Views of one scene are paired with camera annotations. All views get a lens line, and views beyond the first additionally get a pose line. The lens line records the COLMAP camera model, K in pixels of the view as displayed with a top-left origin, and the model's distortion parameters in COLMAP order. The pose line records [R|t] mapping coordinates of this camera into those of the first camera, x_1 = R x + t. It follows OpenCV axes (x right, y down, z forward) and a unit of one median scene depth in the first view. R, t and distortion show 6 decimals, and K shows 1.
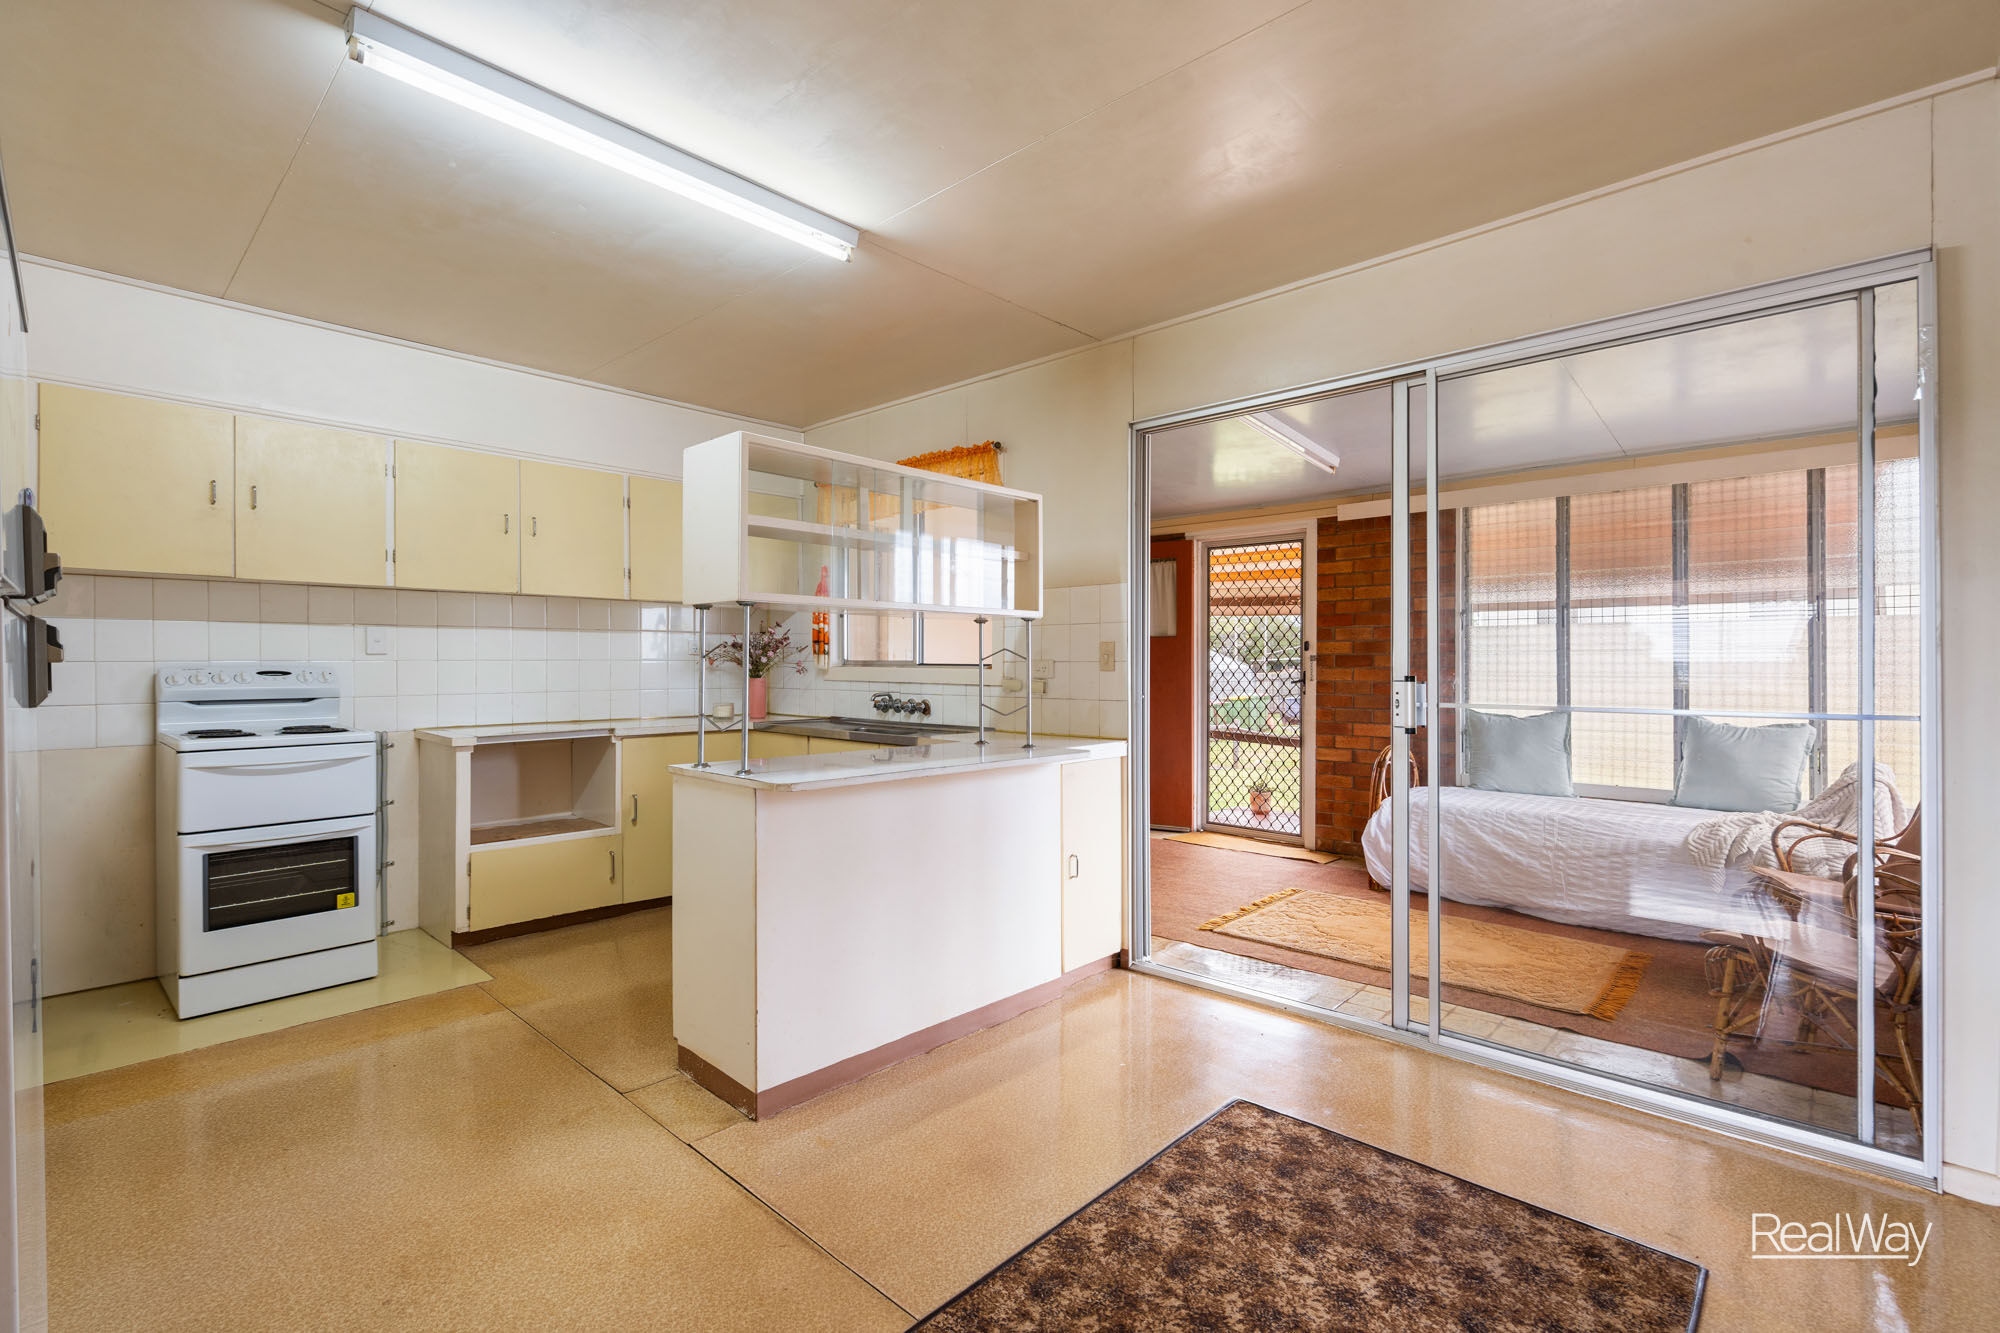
lens RADIAL K [[892.1, 0, 1000.7], [0, 892.1, 663.2], [0, 0, 1]] dist [0.003261, 0.000378]
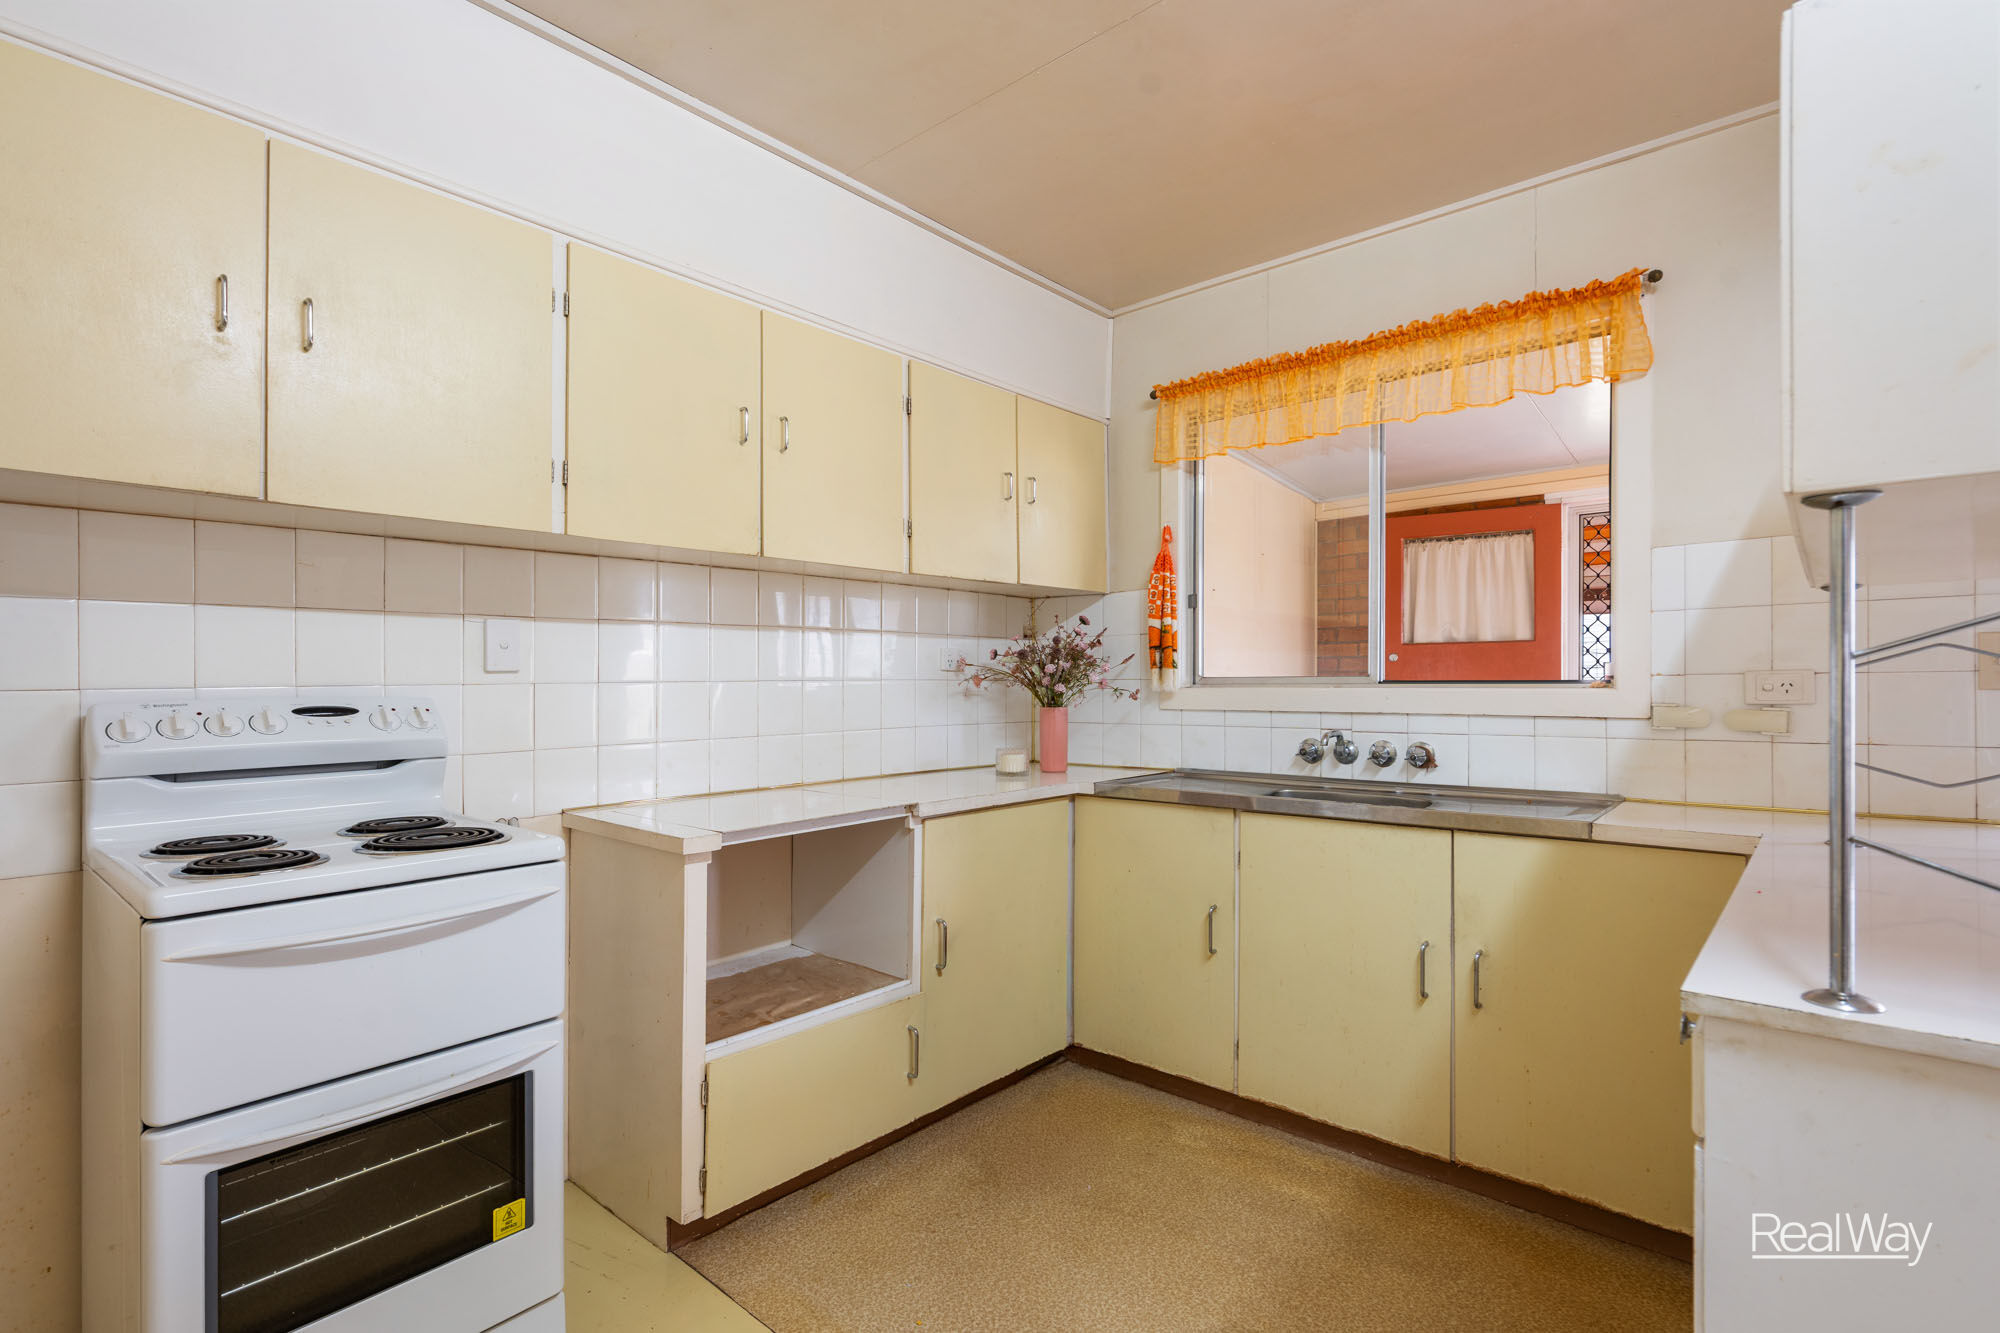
lens RADIAL K [[956.1, 0, 1000.0], [0, 956.1, 666.5], [0, 0, 1]] dist [-0.001672, -0.000113]
pose [[0.999810, -0.009538, 0.017015, -0.399935], [0.009831, 0.999803, -0.017221, -0.000641], [-0.016848, 0.017385, 0.999707, 0.416377]]
